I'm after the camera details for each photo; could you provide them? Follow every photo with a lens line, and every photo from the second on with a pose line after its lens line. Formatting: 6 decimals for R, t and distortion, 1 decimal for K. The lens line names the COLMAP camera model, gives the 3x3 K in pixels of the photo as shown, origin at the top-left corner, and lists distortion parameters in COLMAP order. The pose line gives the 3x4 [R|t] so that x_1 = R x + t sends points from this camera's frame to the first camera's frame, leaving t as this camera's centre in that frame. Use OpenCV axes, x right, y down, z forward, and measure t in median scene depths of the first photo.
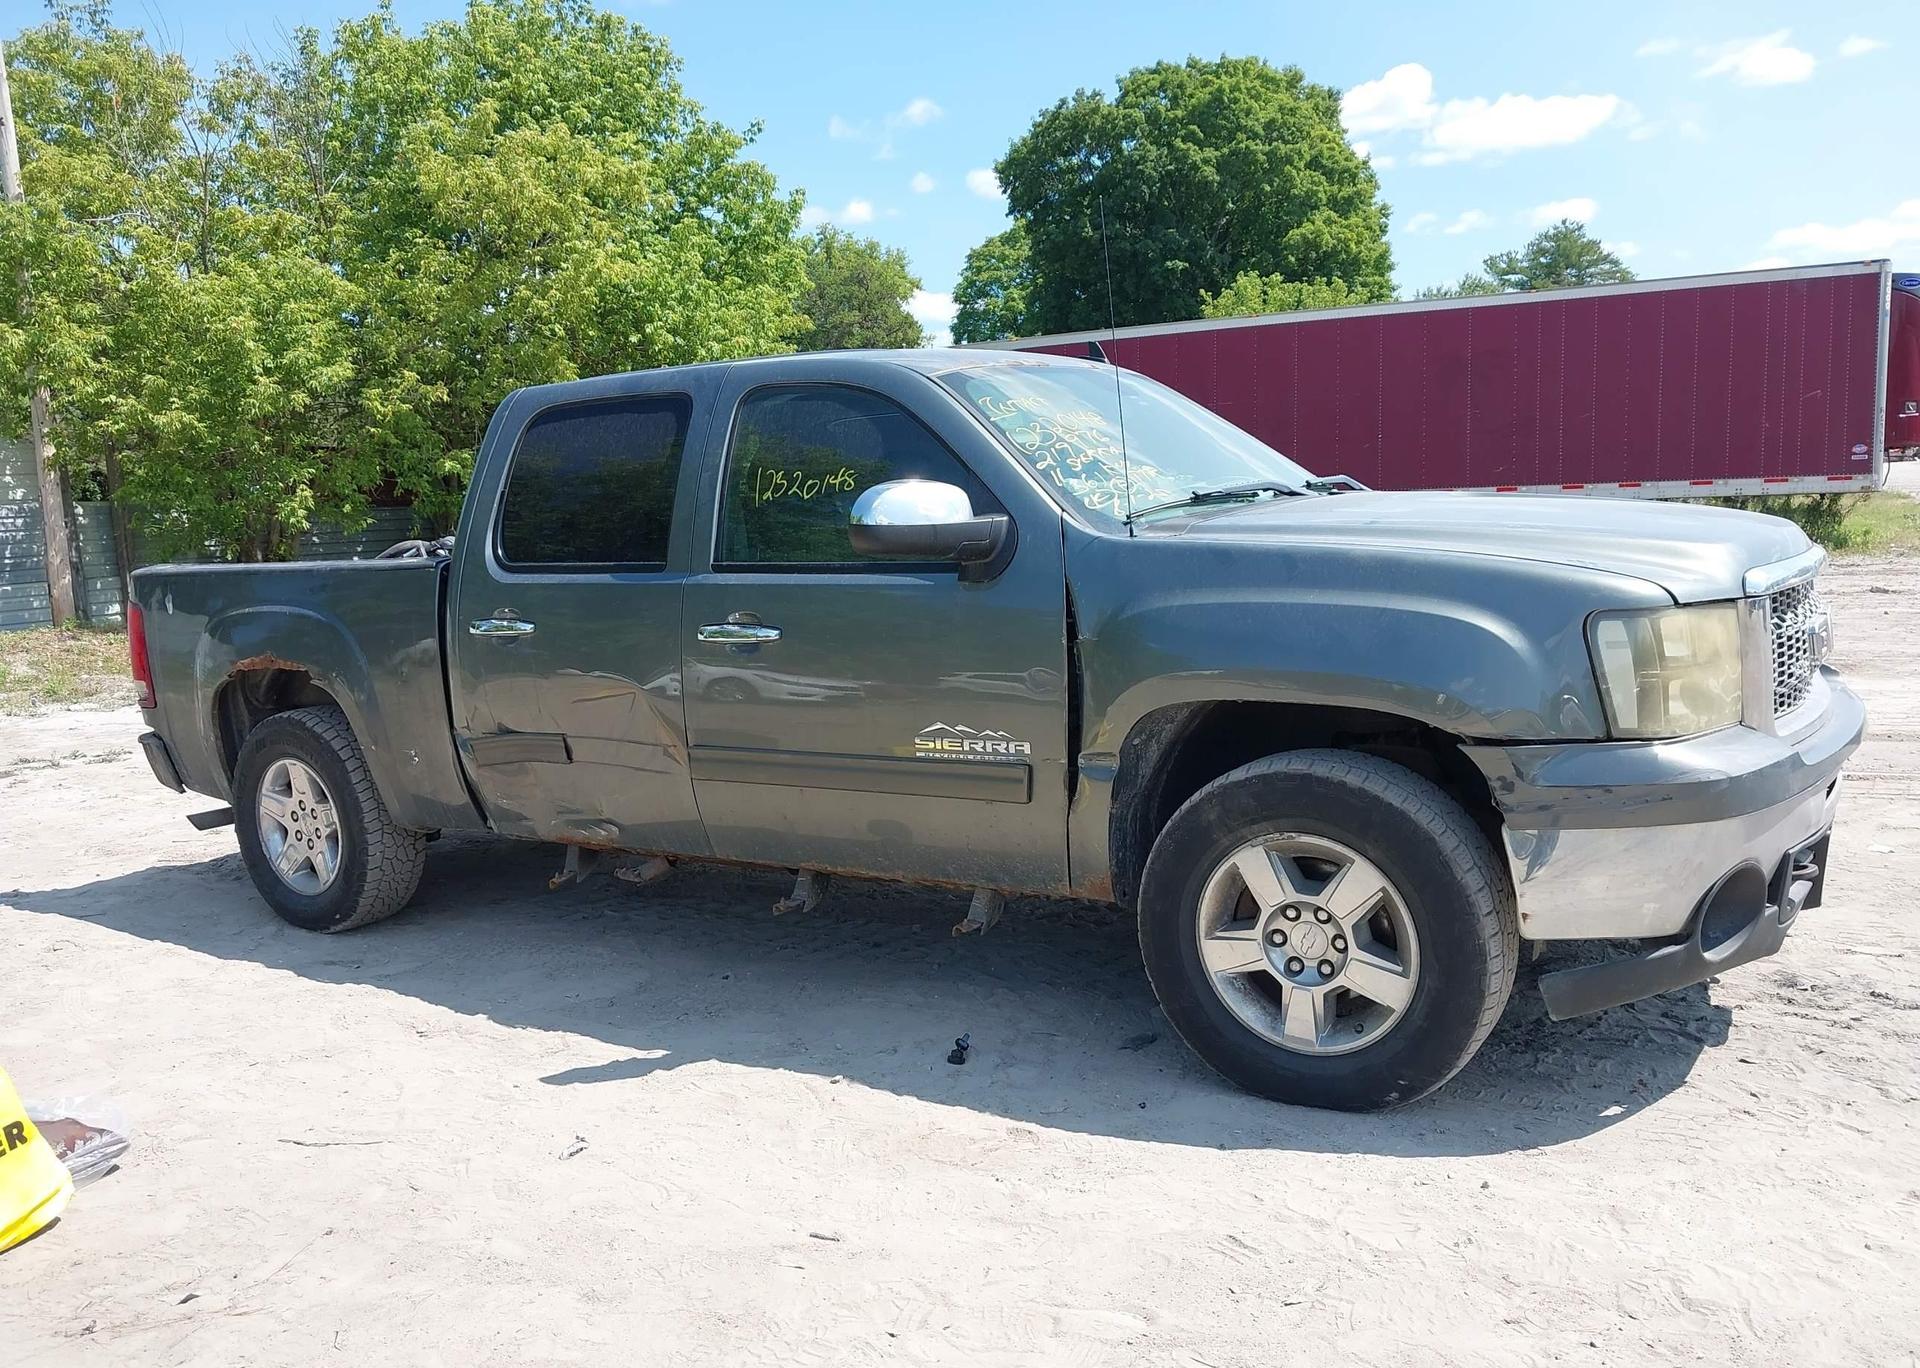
lens RADIAL K [[1652.7, 0, 958.5], [0, 1652.7, 848.1], [0, 0, 1]] dist [0.008903, 0.006545]
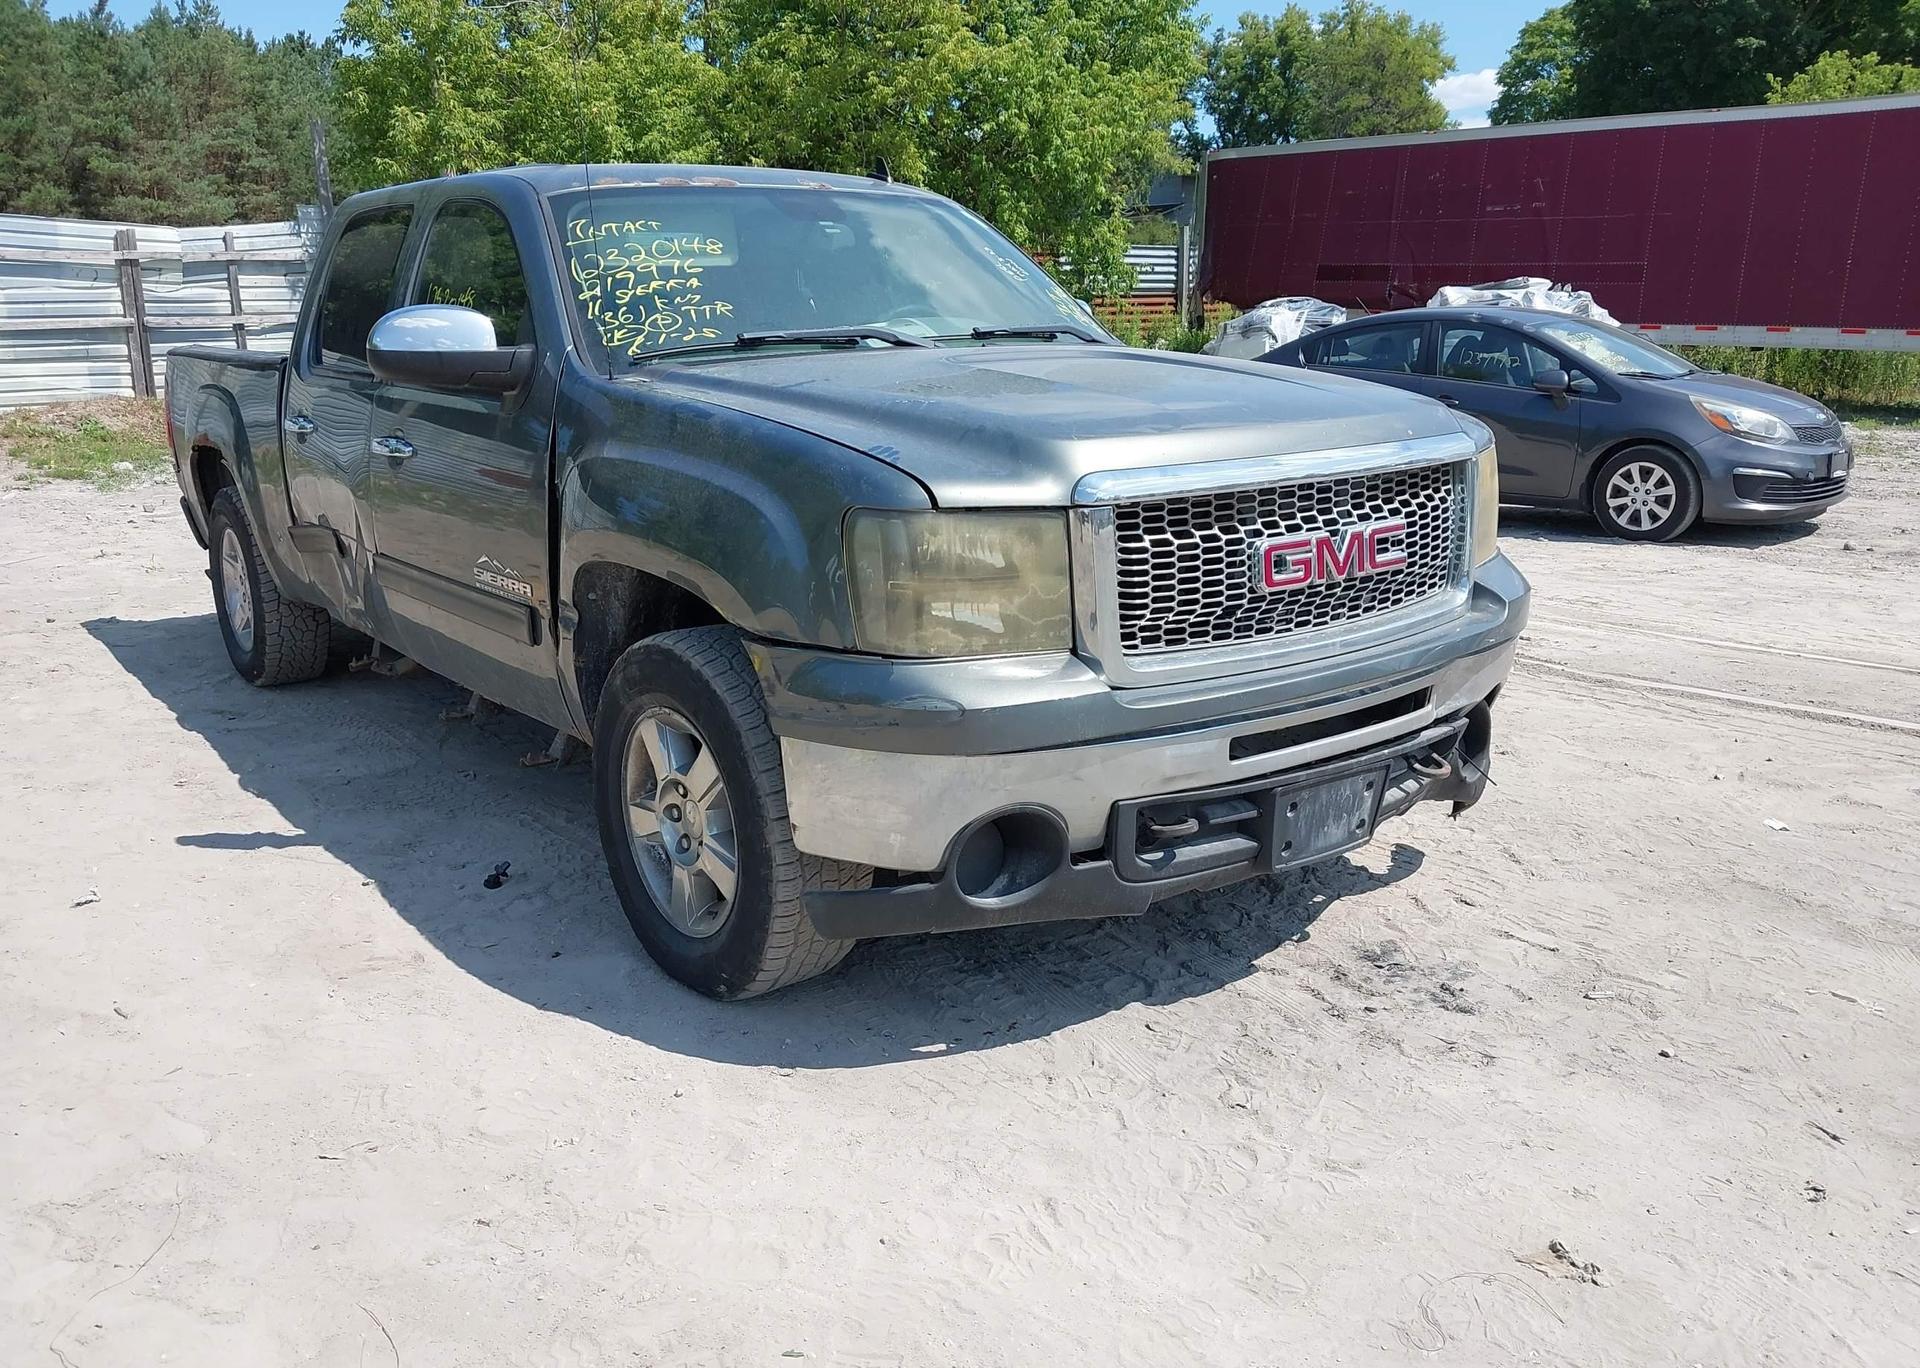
lens RADIAL K [[1646.2, 0, 966.4], [0, 1646.2, 827.8], [0, 0, 1]] dist [0.002754, -0.004947]
pose [[0.937310, 0.151318, -0.313930, 0.176263], [-0.115934, 0.984899, 0.128584, -0.021830], [0.328646, -0.084128, 0.940699, 0.037120]]
